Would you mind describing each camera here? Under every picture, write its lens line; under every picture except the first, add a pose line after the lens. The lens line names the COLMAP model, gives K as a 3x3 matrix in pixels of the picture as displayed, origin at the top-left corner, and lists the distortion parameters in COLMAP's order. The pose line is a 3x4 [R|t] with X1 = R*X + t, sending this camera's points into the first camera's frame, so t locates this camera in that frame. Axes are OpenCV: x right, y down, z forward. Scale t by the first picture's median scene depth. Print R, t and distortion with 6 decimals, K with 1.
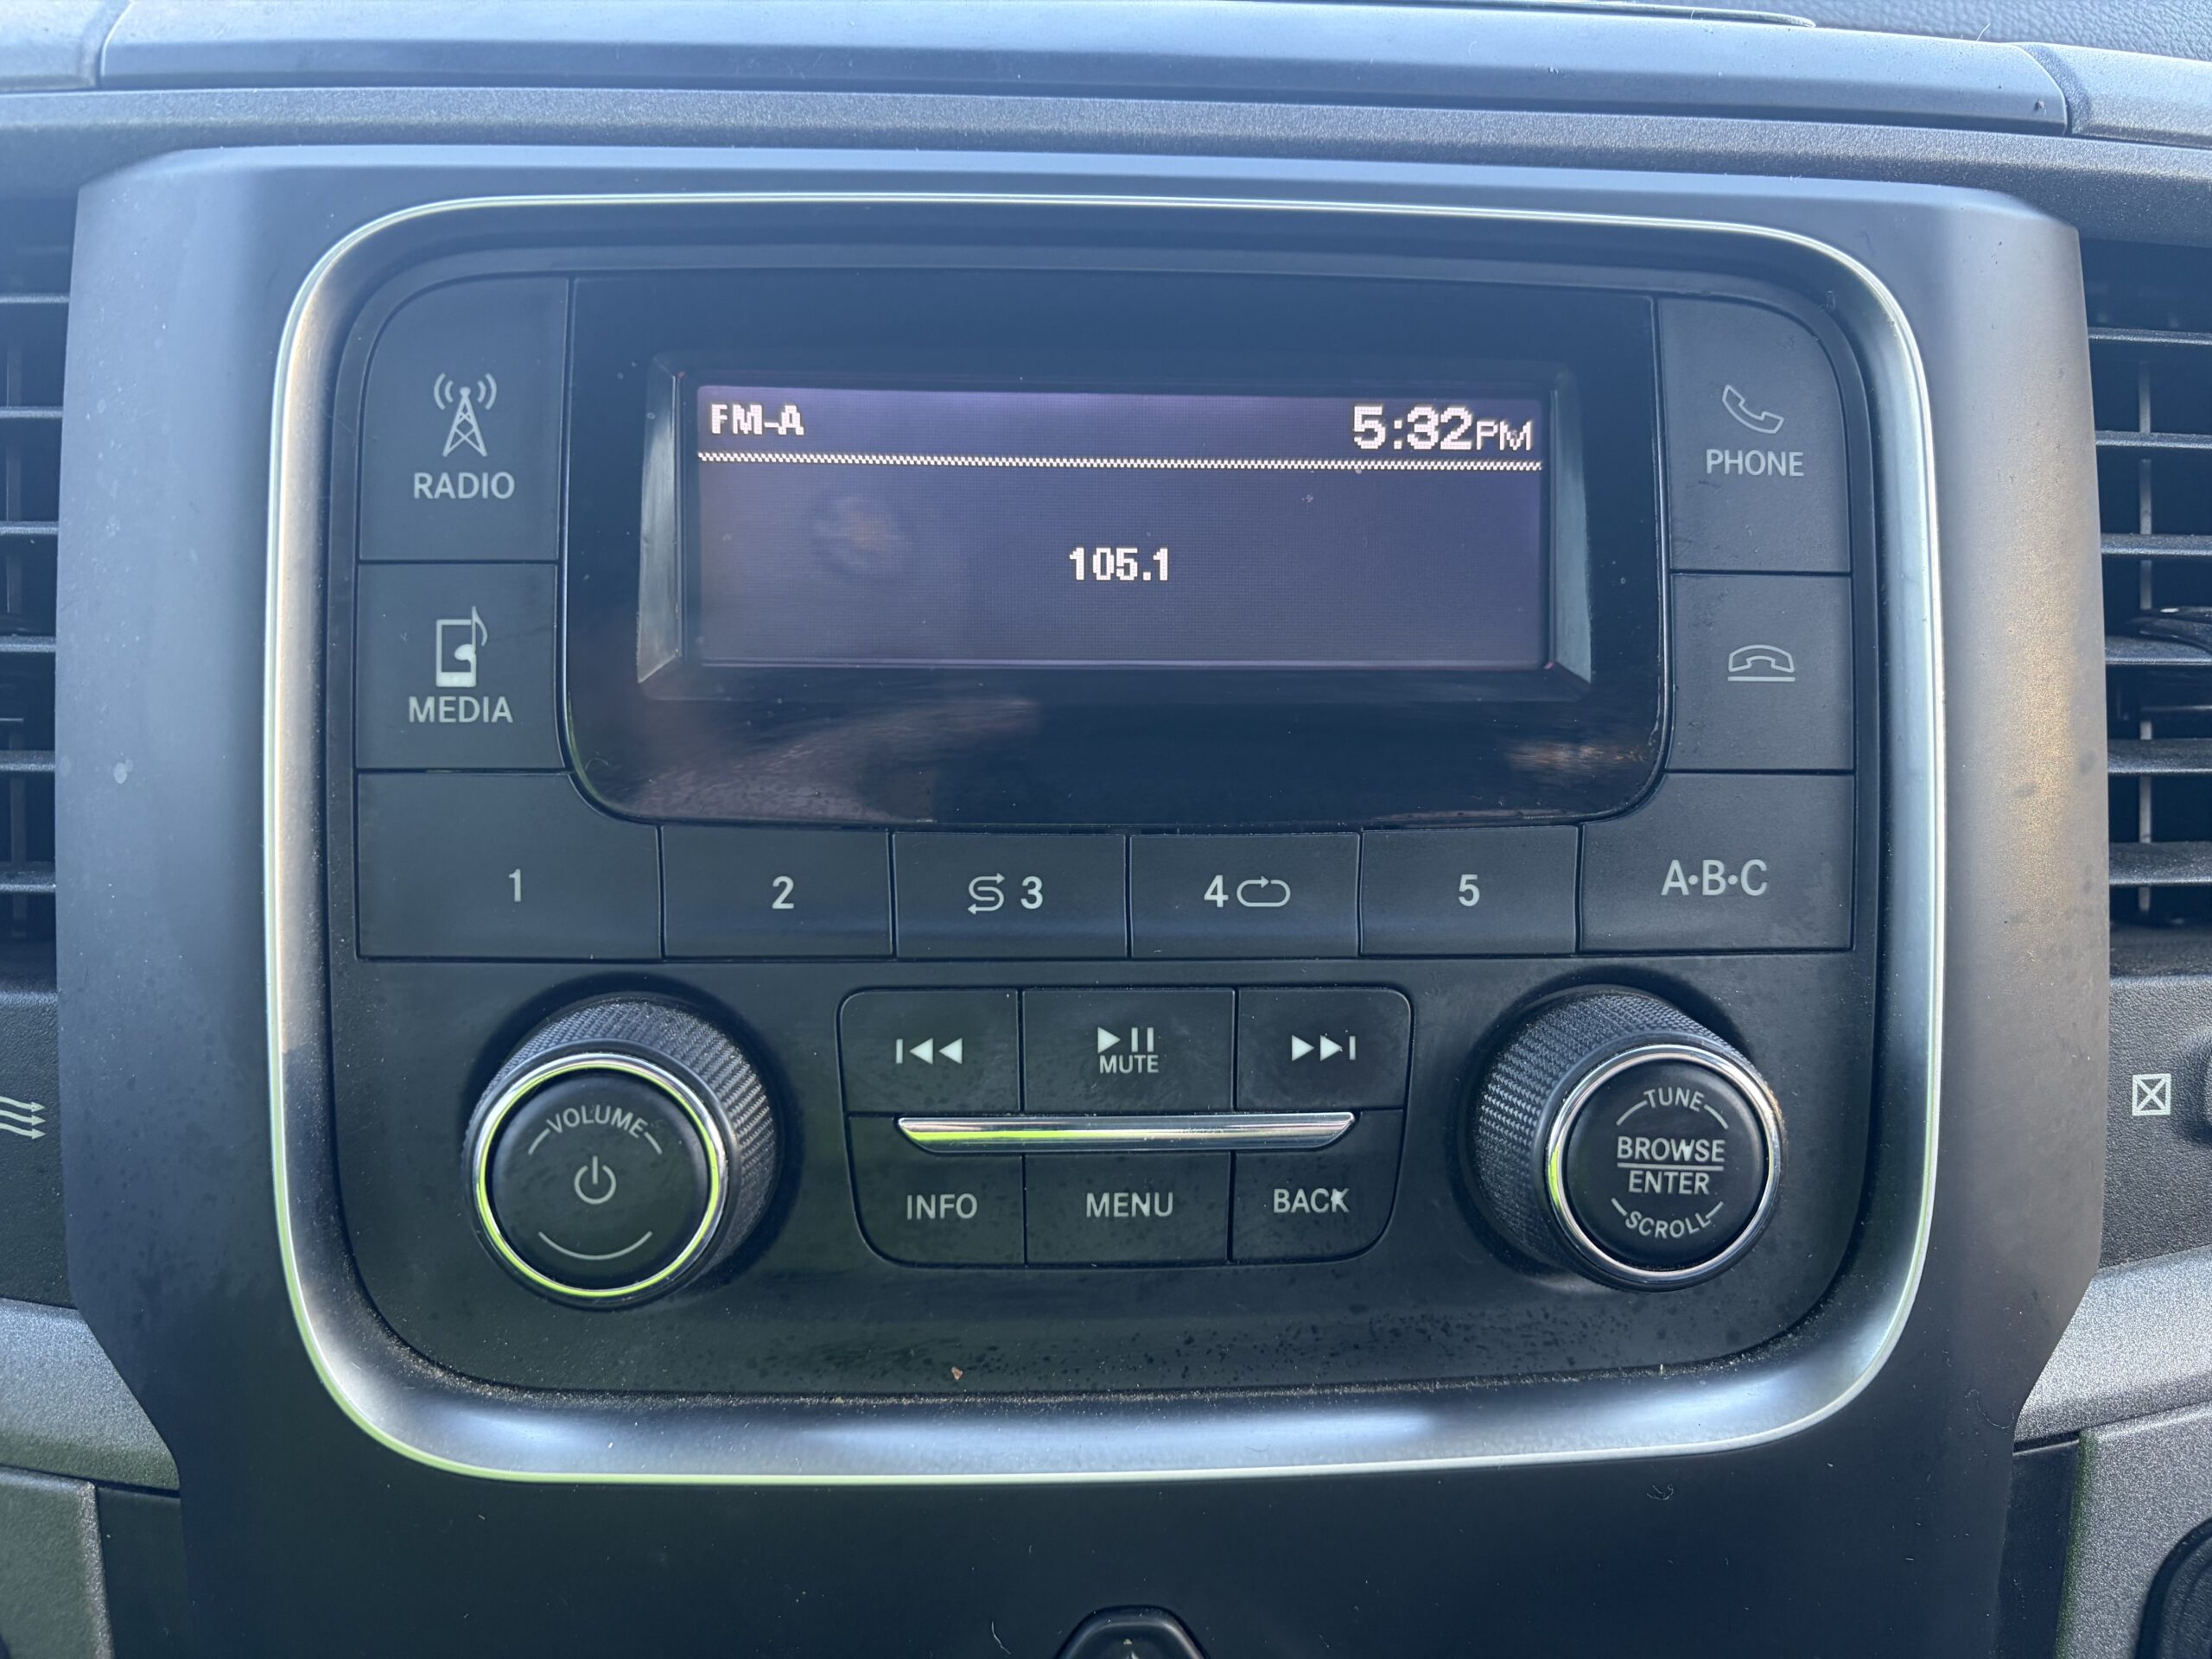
lens RADIAL K [[1667.9, 0, 1138.6], [0, 1667.9, 831.3], [0, 0, 1]] dist [0.042465, -0.076361]
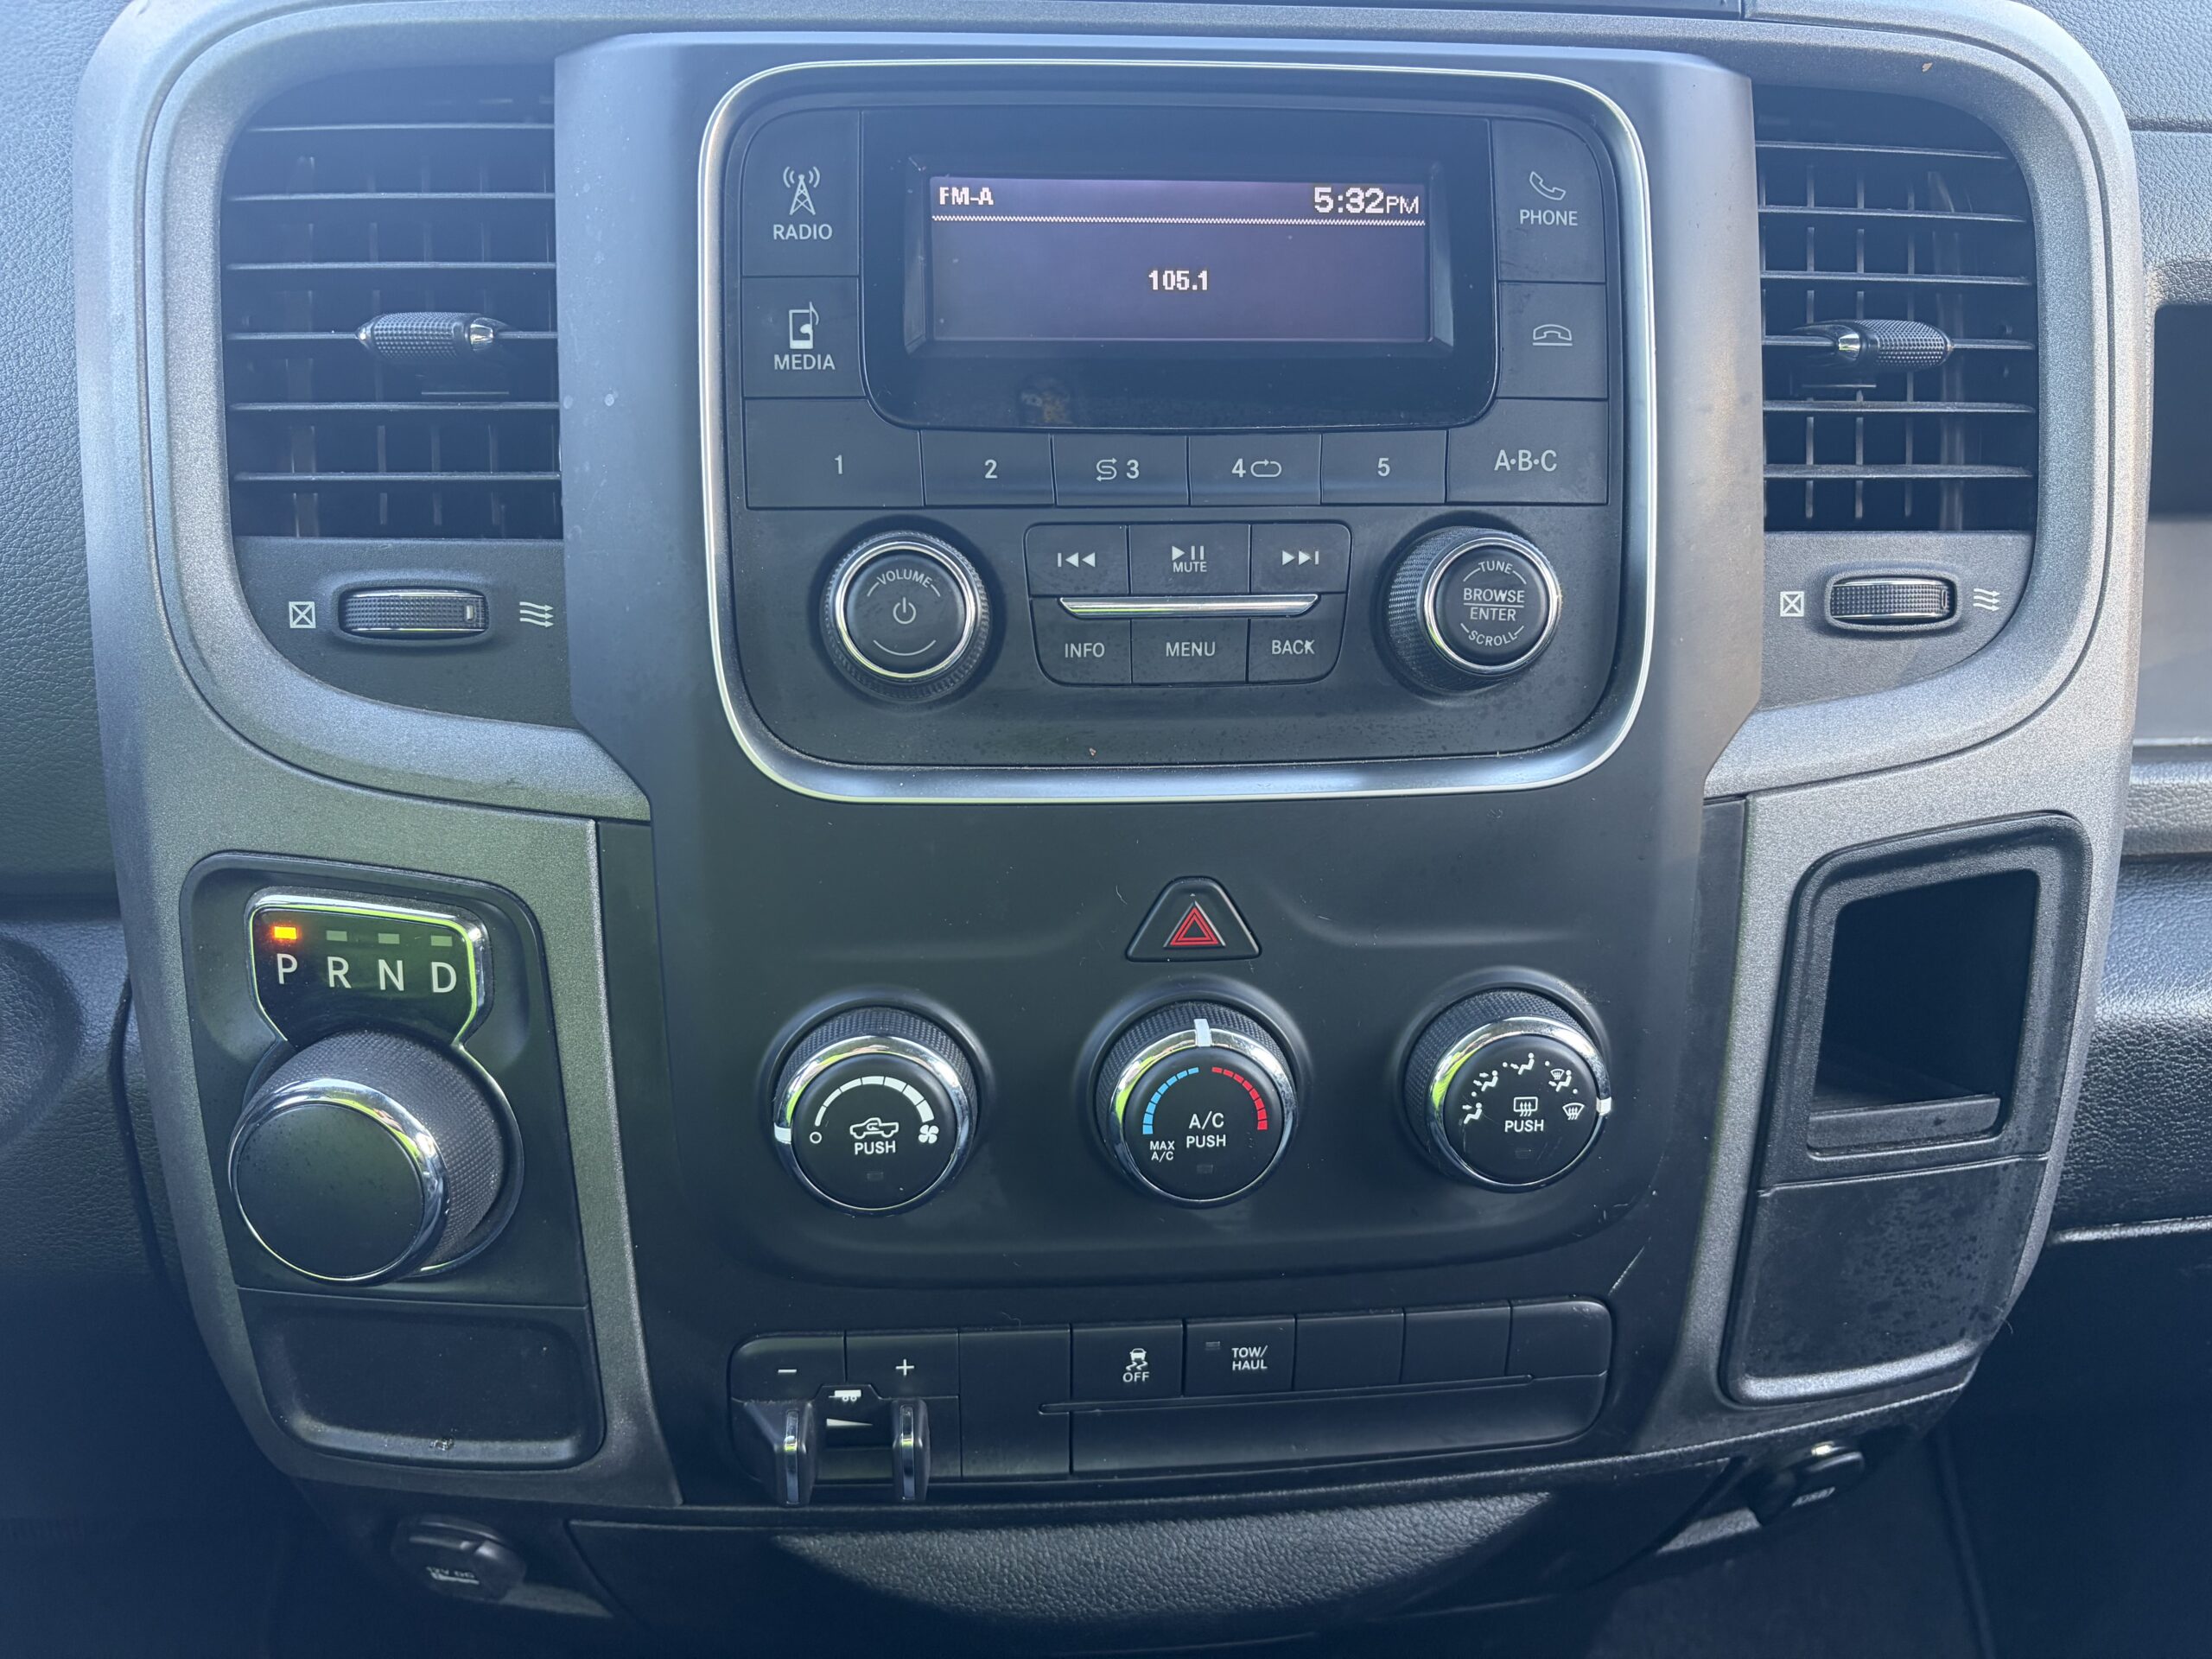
lens RADIAL K [[1692.9, 0, 1100.9], [0, 1692.9, 830.9], [0, 0, 1]] dist [0.043519, -0.040110]
pose [[0.999715, -0.014929, 0.018650, -0.132321], [0.014383, 0.999474, 0.029083, 0.352667], [-0.019074, -0.028806, 0.999403, -0.756502]]
